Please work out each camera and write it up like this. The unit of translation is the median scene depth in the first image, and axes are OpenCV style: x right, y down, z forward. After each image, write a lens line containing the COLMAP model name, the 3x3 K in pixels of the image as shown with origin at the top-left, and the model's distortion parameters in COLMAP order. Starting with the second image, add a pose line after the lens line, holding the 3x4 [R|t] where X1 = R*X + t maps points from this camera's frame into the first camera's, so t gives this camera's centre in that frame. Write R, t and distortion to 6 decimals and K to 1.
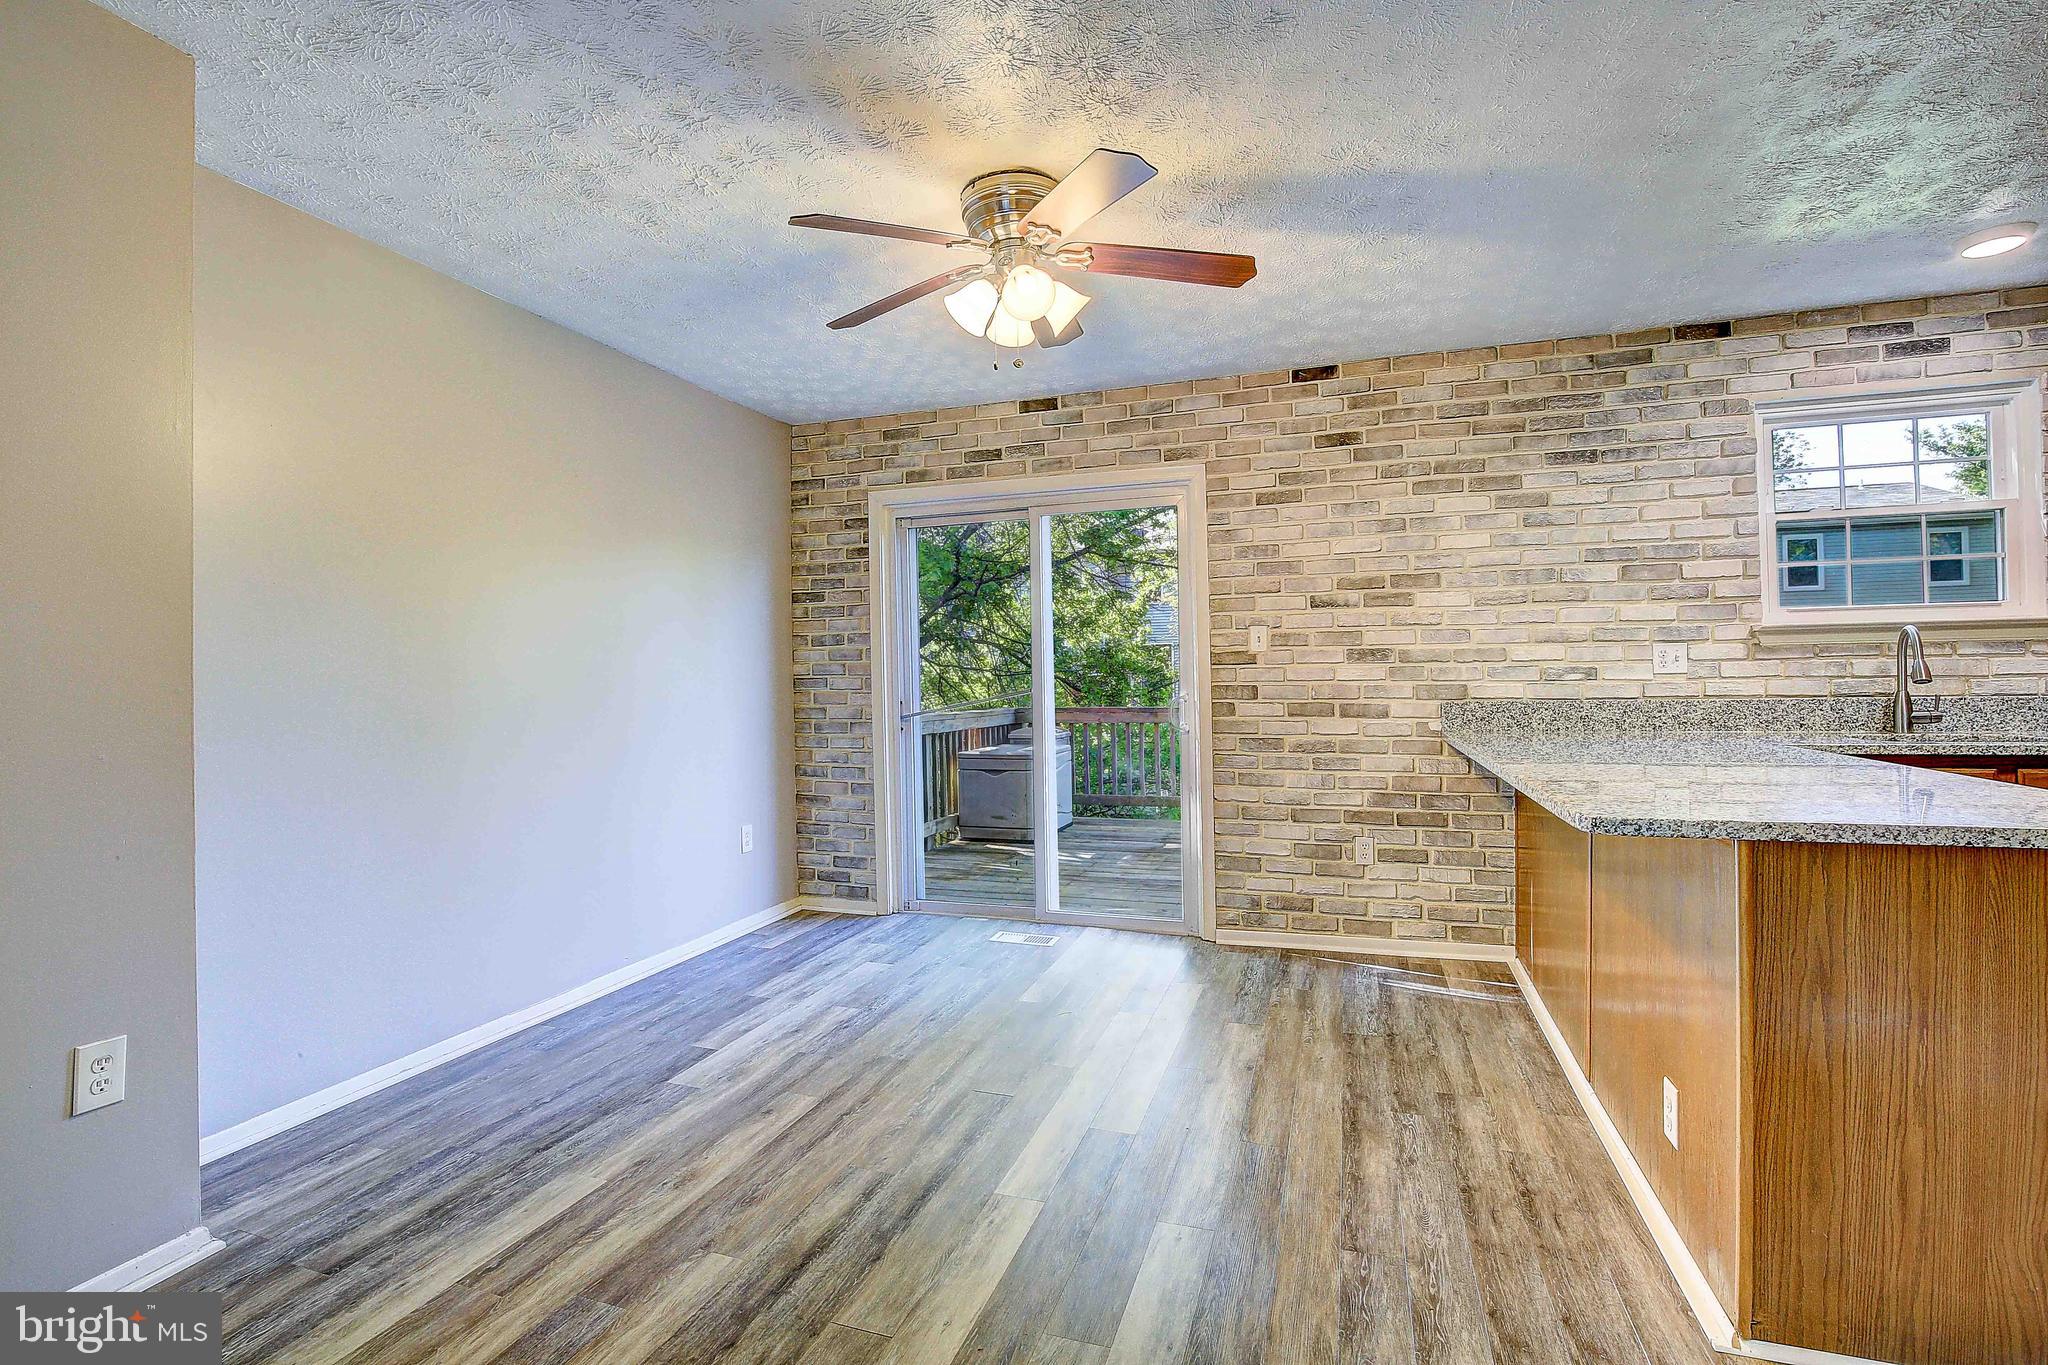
lens RADIAL K [[939.1, 0, 1013.4], [0, 939.1, 674.7], [0, 0, 1]] dist [-0.037287, 0.006798]
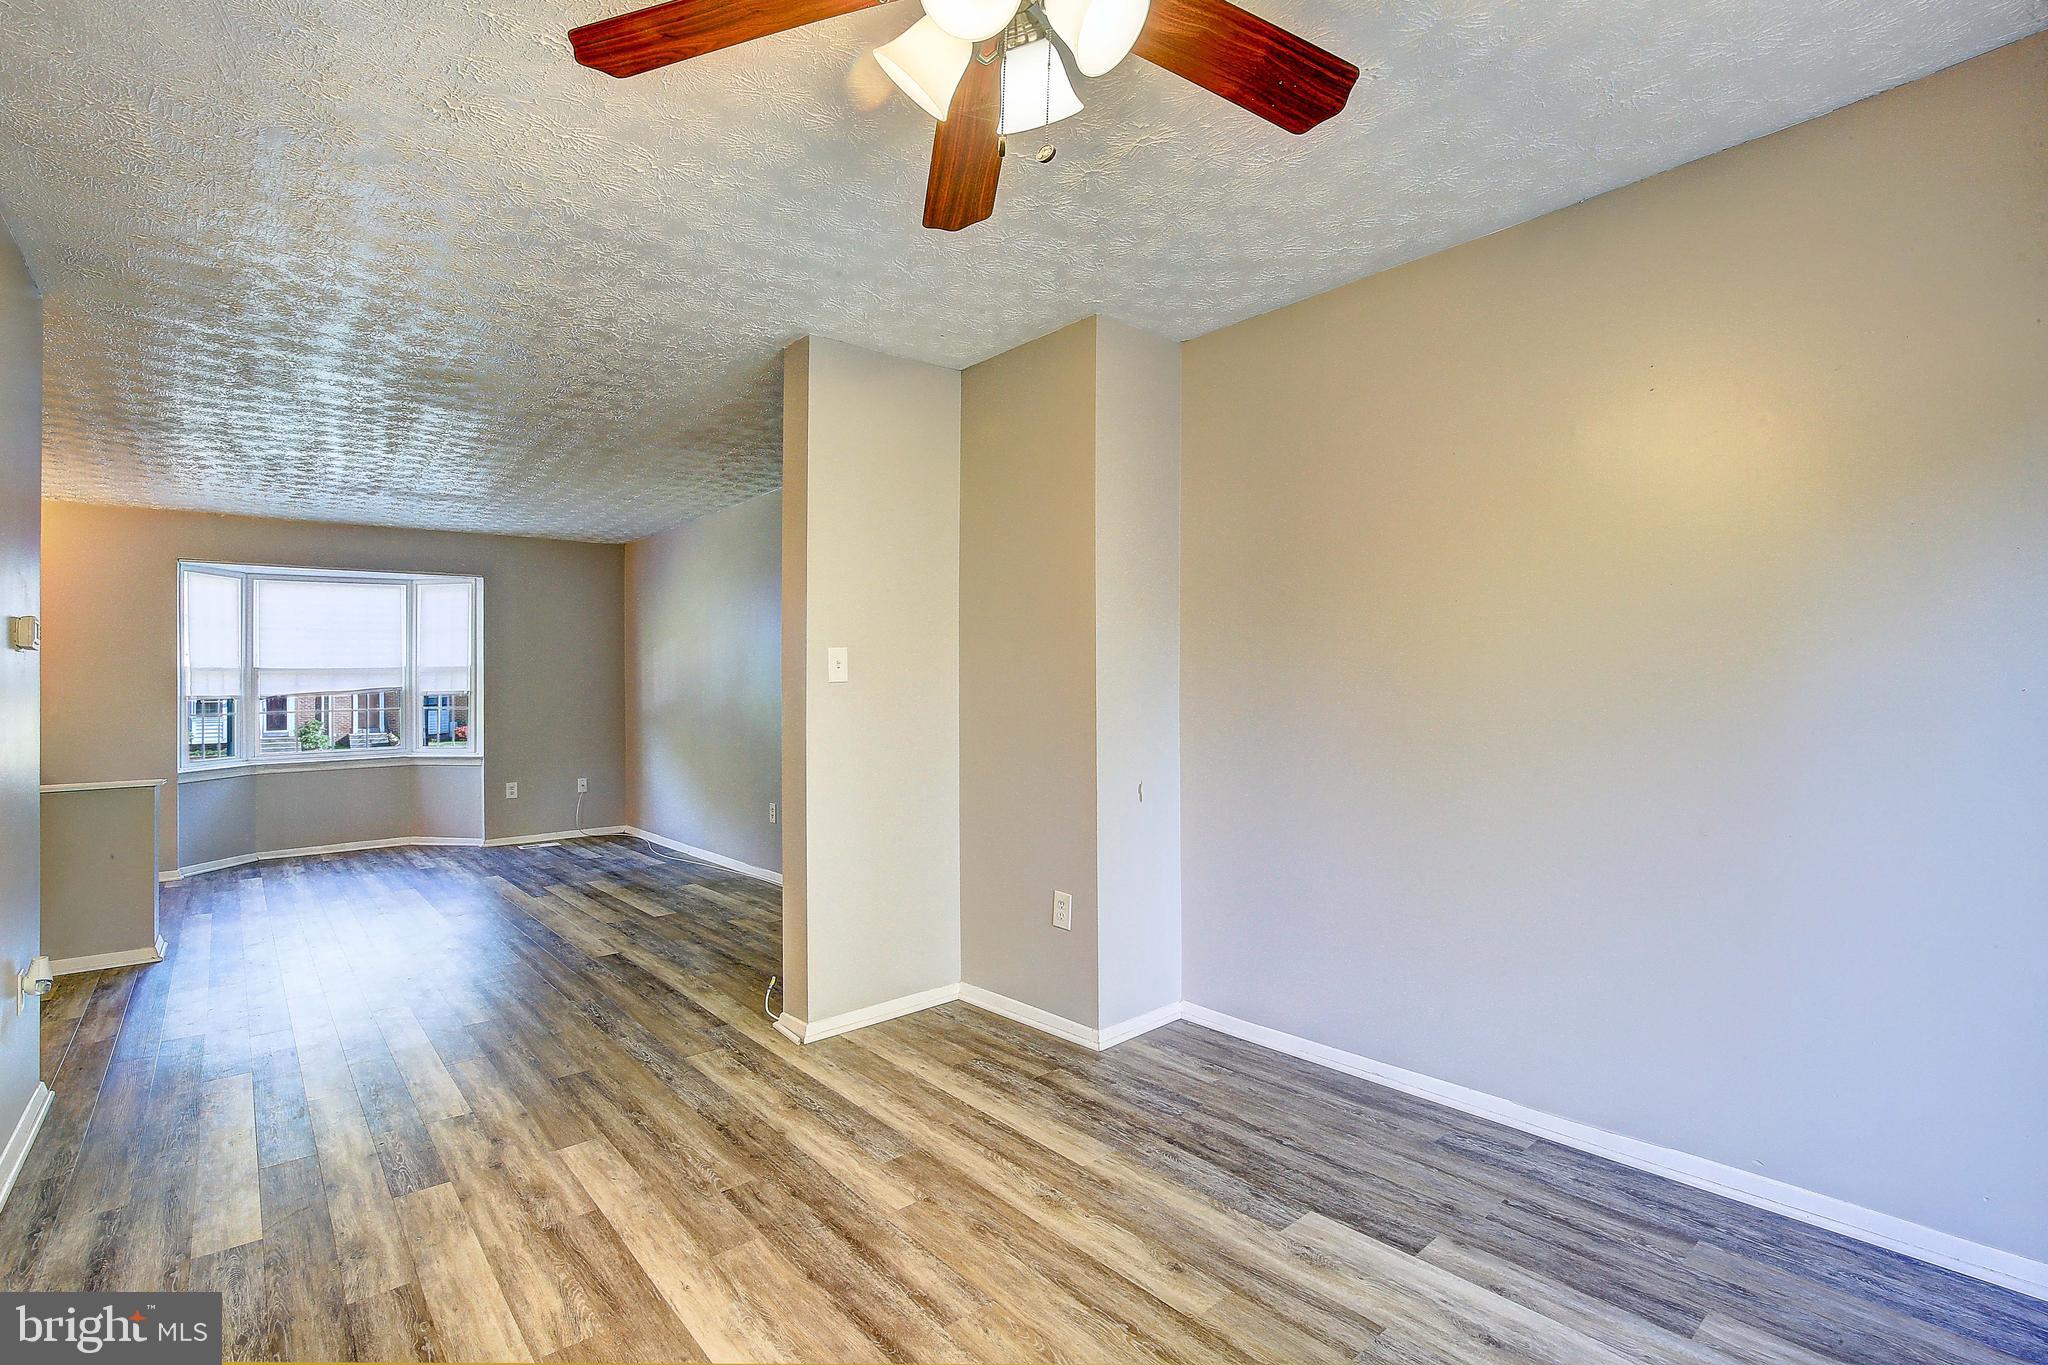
lens RADIAL K [[939.1, 0, 1013.4], [0, 939.1, 674.7], [0, 0, 1]] dist [-0.037287, 0.006798]
pose [[-0.502679, 0.014643, -0.864349, 0.320697], [0.029591, 0.999562, -0.000276, -0.018325], [0.863966, -0.025716, -0.502893, 0.892597]]
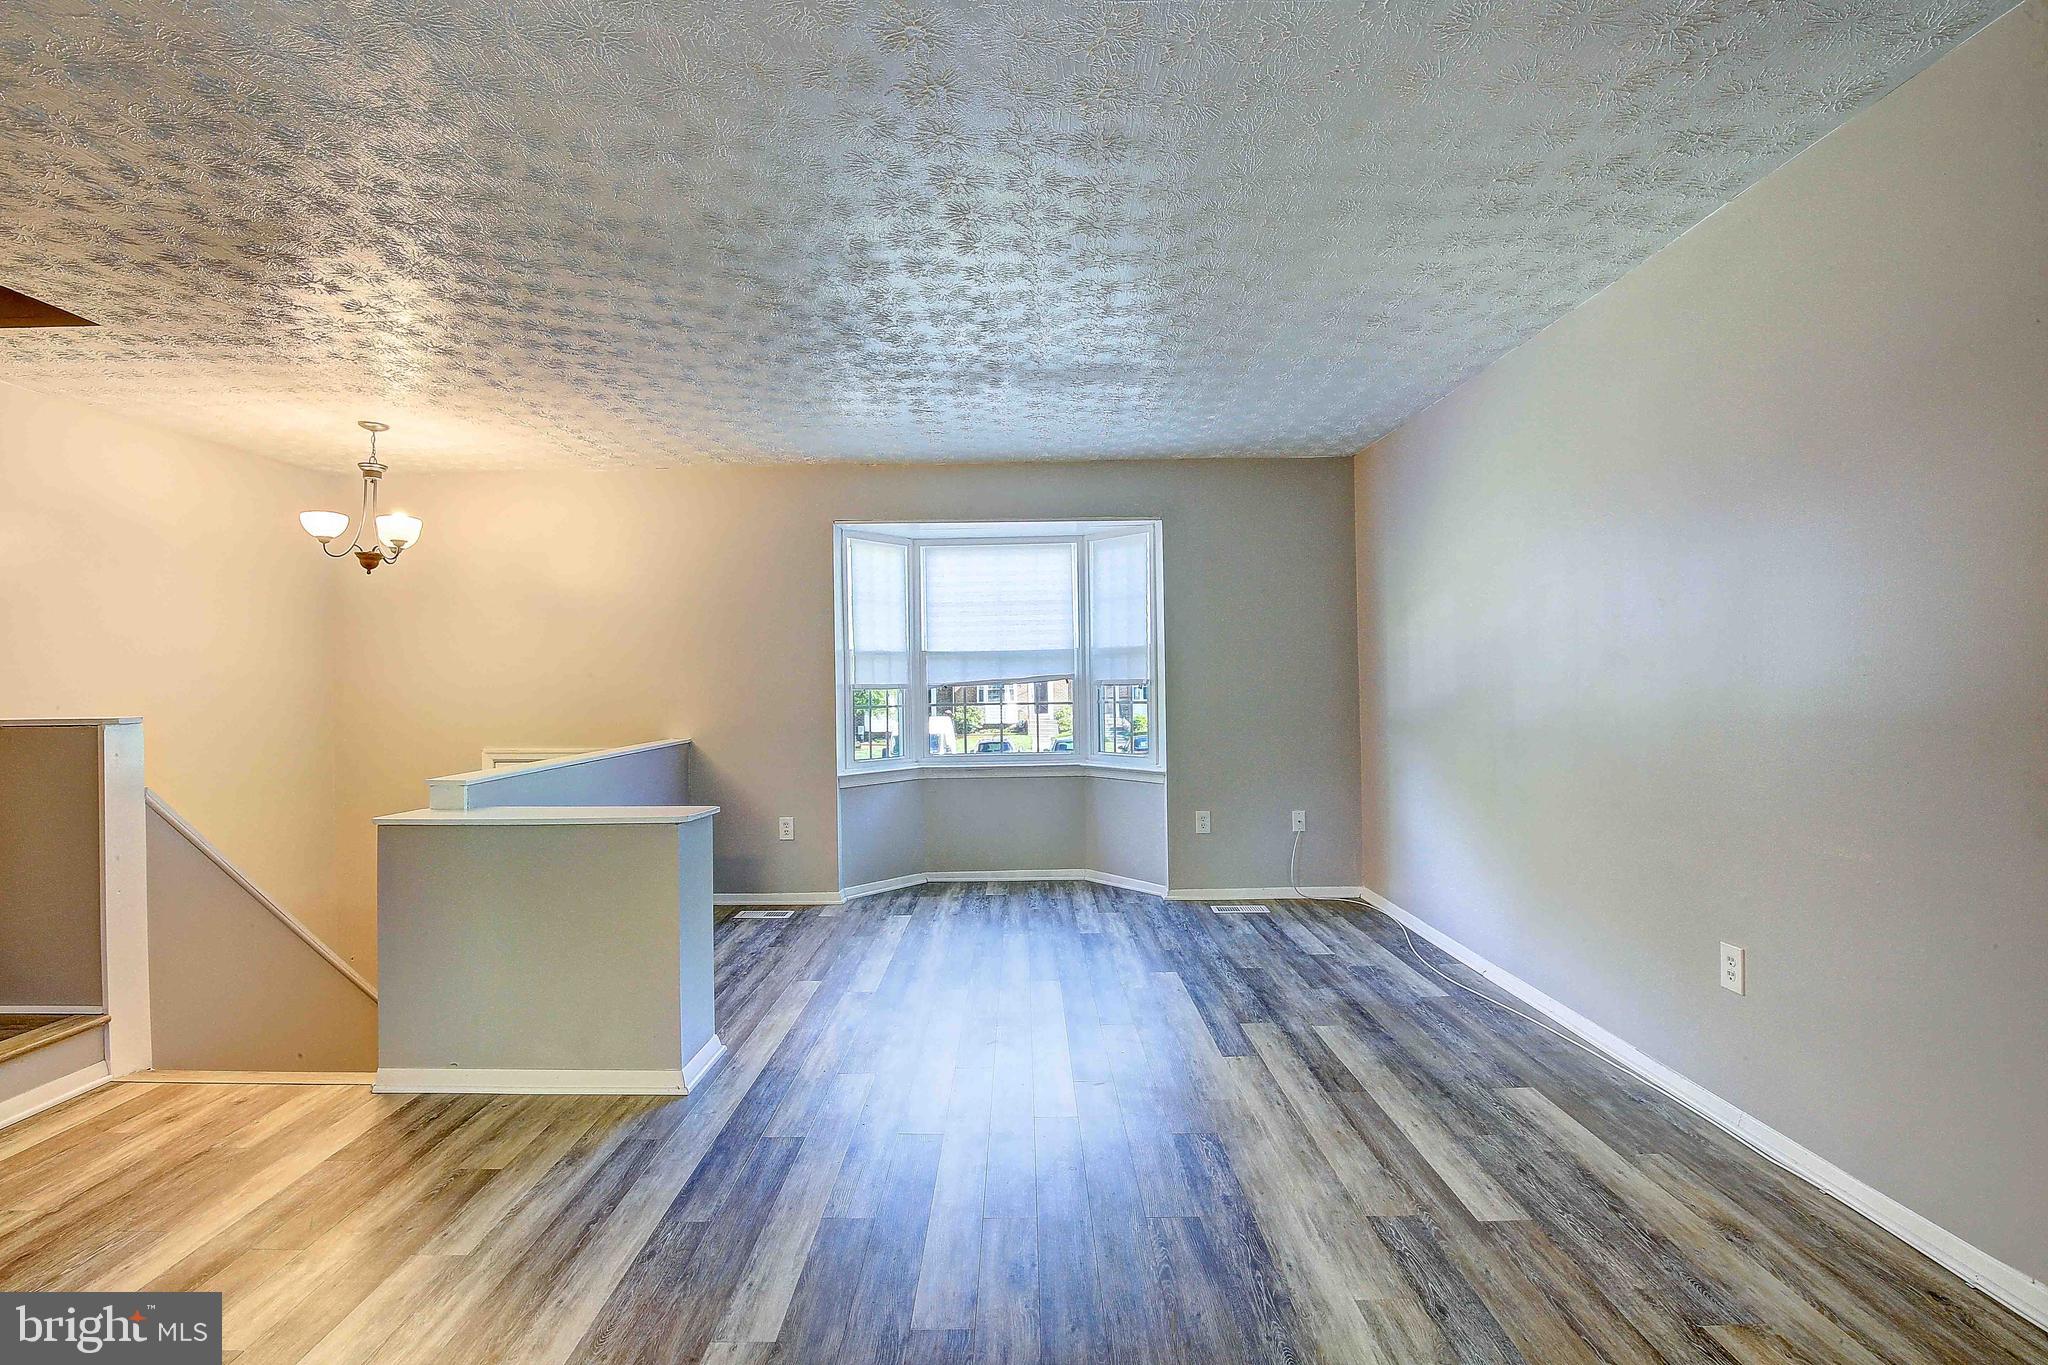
lens RADIAL K [[939.1, 0, 1013.4], [0, 939.1, 674.7], [0, 0, 1]] dist [-0.037287, 0.006798]
pose [[-0.946648, 0.026219, -0.321202, -0.156520], [0.031437, 0.999444, -0.011067, -0.017724], [0.320733, -0.020574, -0.946946, 0.178240]]
